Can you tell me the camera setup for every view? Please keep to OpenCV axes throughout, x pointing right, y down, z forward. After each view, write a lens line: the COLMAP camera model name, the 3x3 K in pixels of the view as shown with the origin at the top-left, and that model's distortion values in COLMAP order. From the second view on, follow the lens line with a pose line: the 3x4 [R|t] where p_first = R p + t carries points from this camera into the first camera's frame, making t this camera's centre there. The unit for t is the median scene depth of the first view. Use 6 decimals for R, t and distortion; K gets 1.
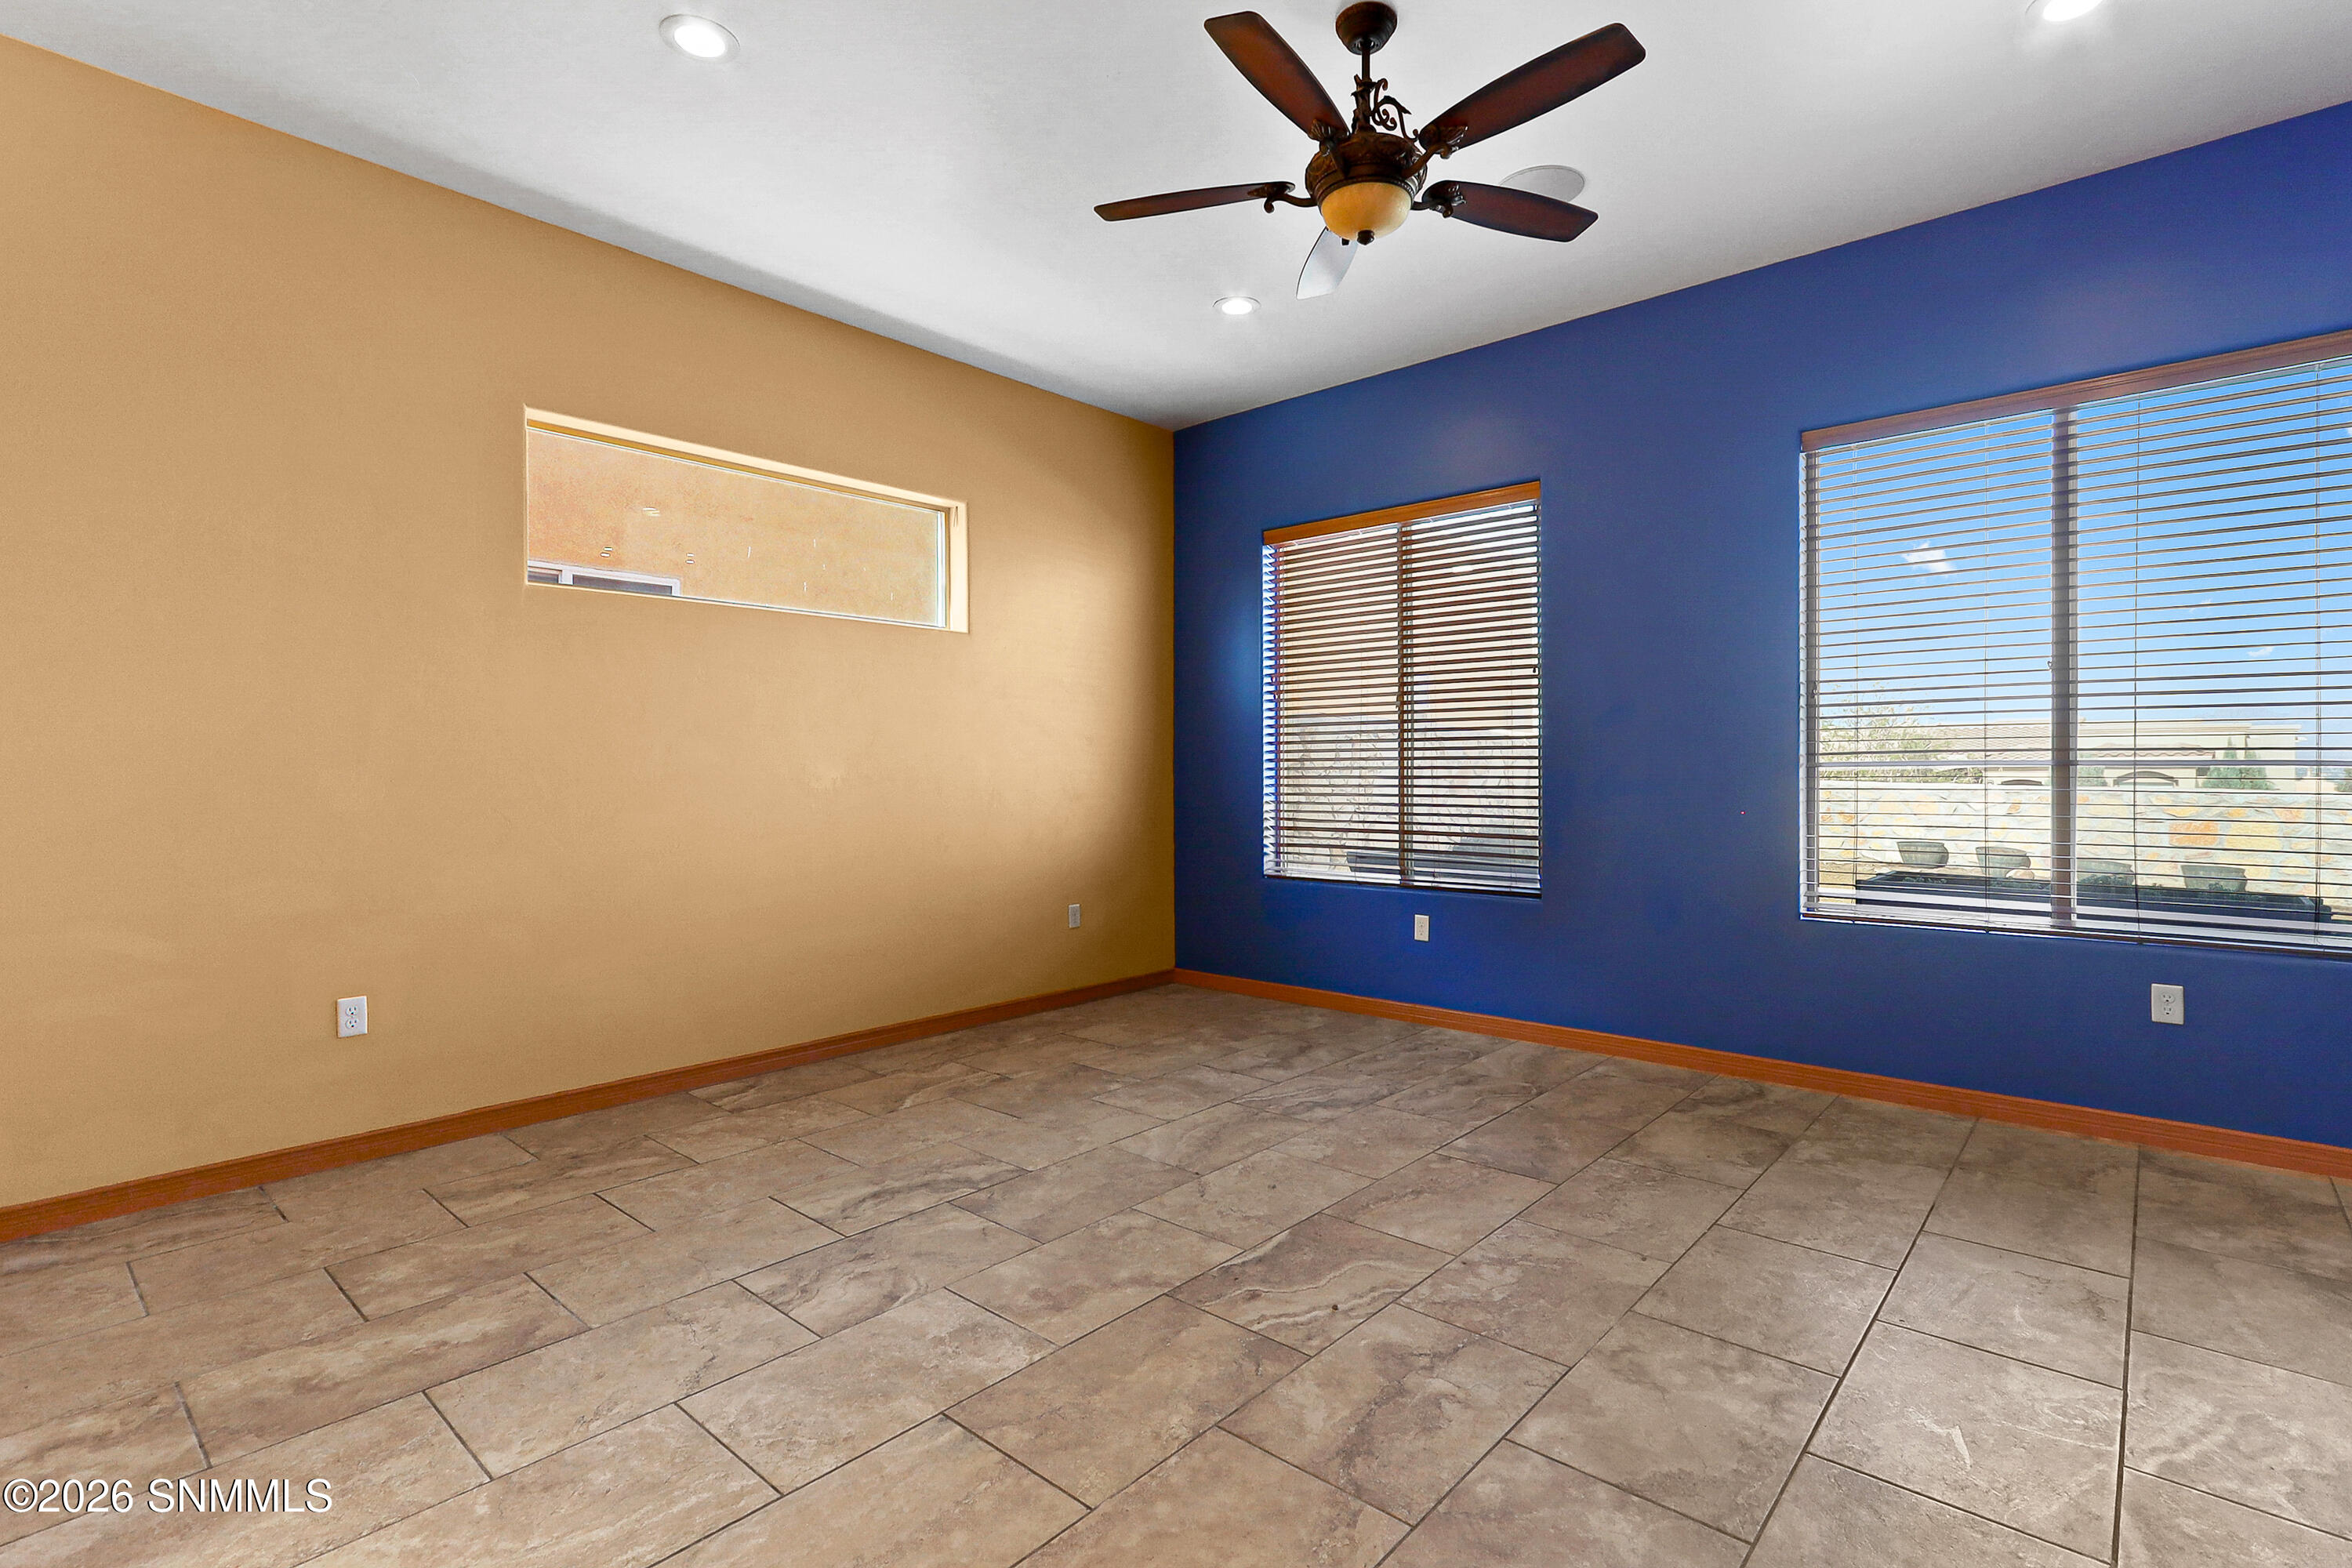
lens RADIAL K [[1081.6, 0, 1197.7], [0, 1081.6, 779.0], [0, 0, 1]] dist [0.000403, 0.002799]
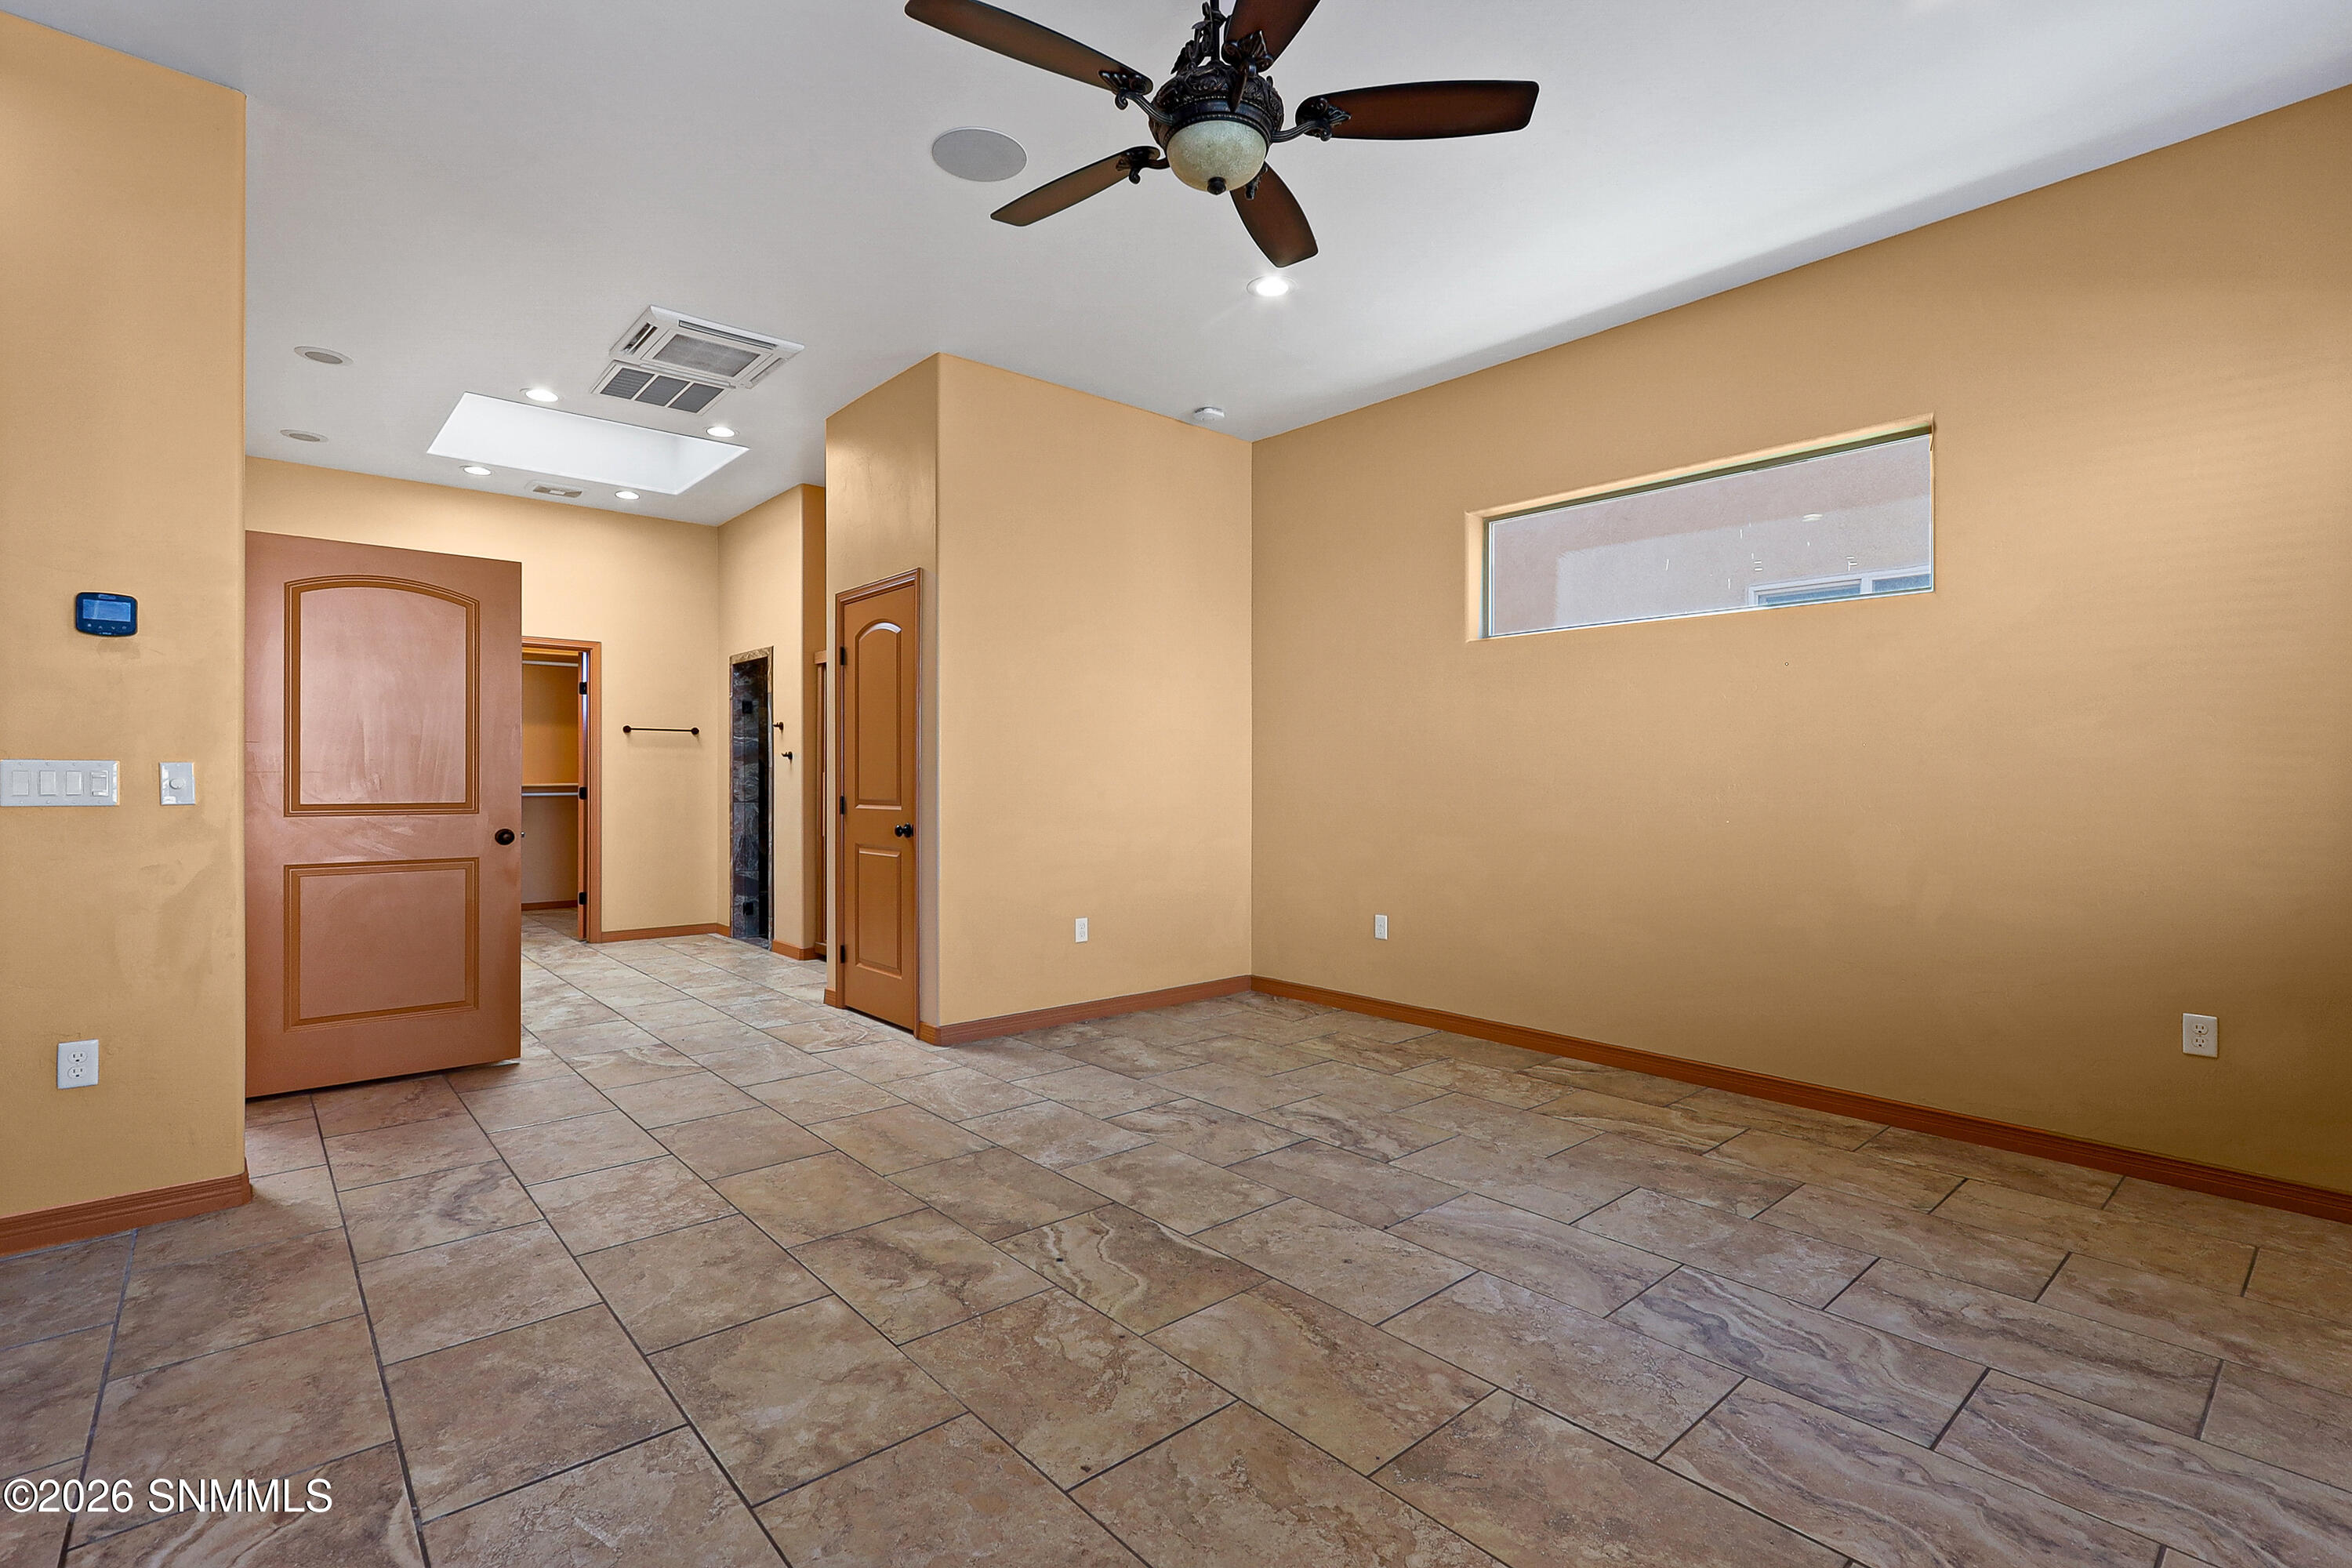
lens RADIAL K [[1081.6, 0, 1180.4], [0, 1081.6, 776.1], [0, 0, 1]] dist [0.000403, 0.002799]
pose [[-0.127970, 0.001329, -0.991777, 0.947039], [-0.007852, 0.999966, 0.002353, -0.010060], [0.991747, 0.008089, -0.127955, 0.983498]]
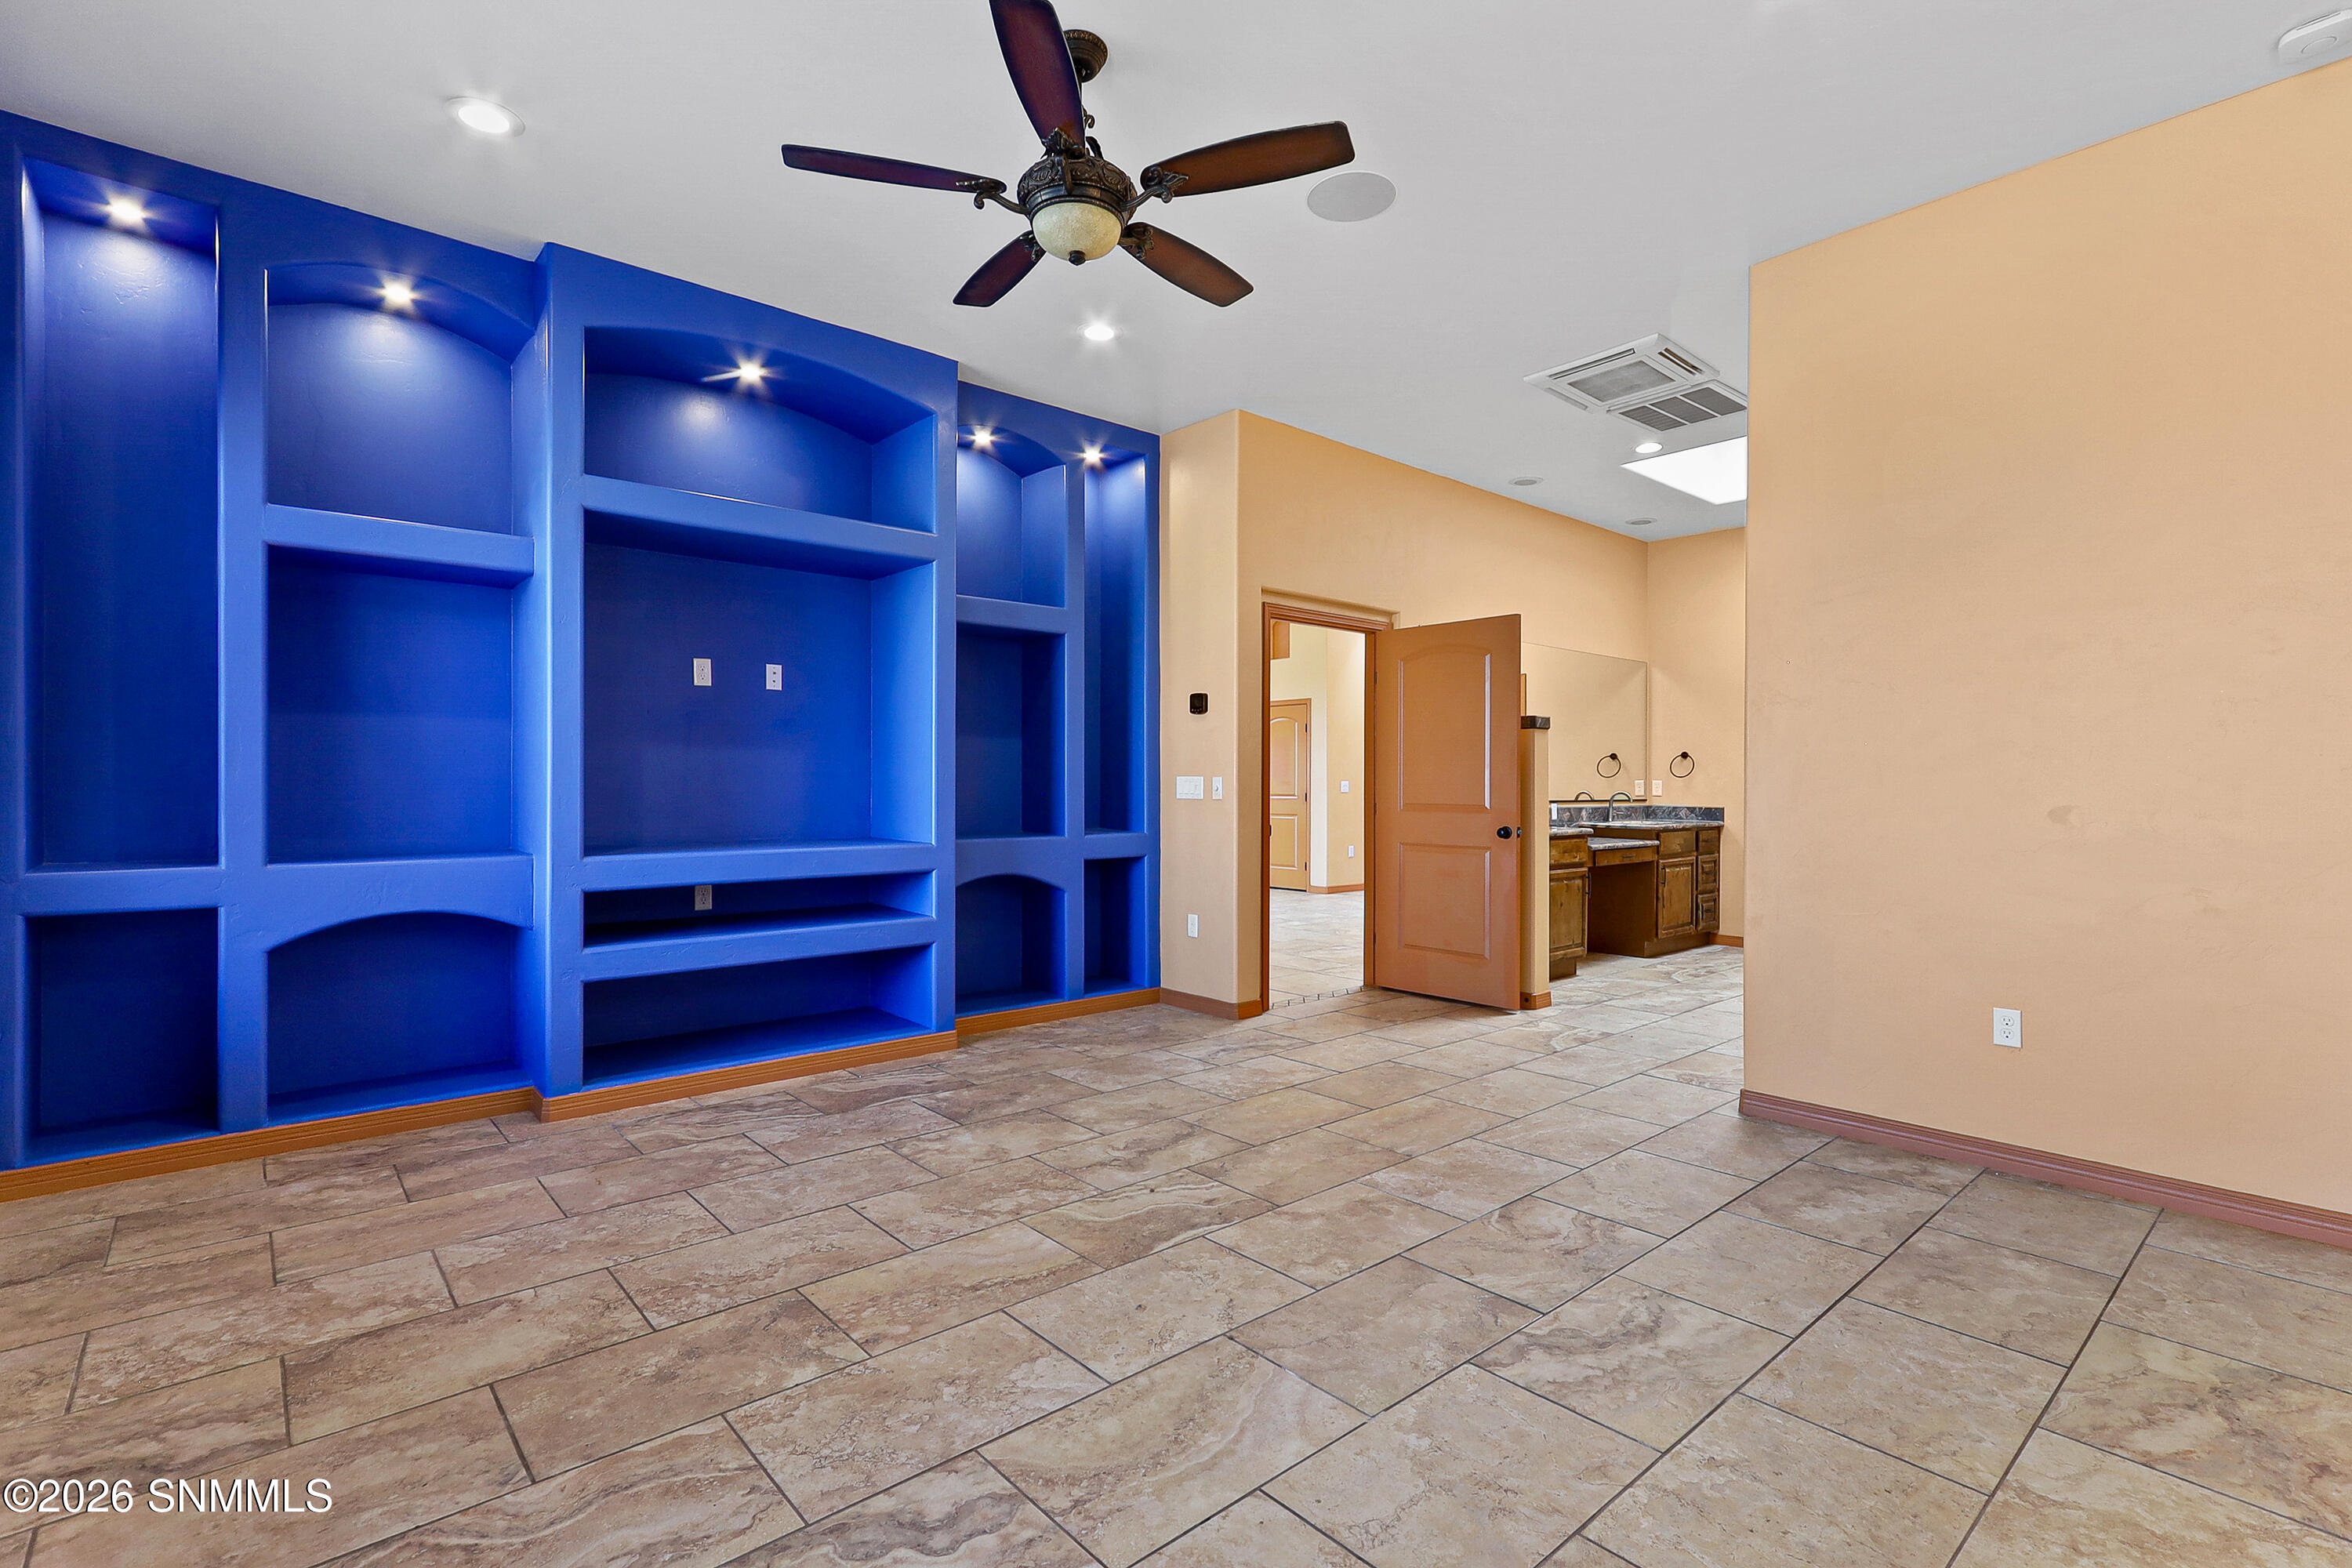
lens RADIAL K [[1081.6, 0, 1187.5], [0, 1081.6, 788.3], [0, 0, 1]] dist [0.000403, 0.002799]
pose [[-0.991433, 0.001731, 0.130601, -0.070184], [0.002837, 0.999962, 0.008288, -0.011532], [-0.130582, 0.008588, -0.991400, 1.795737]]
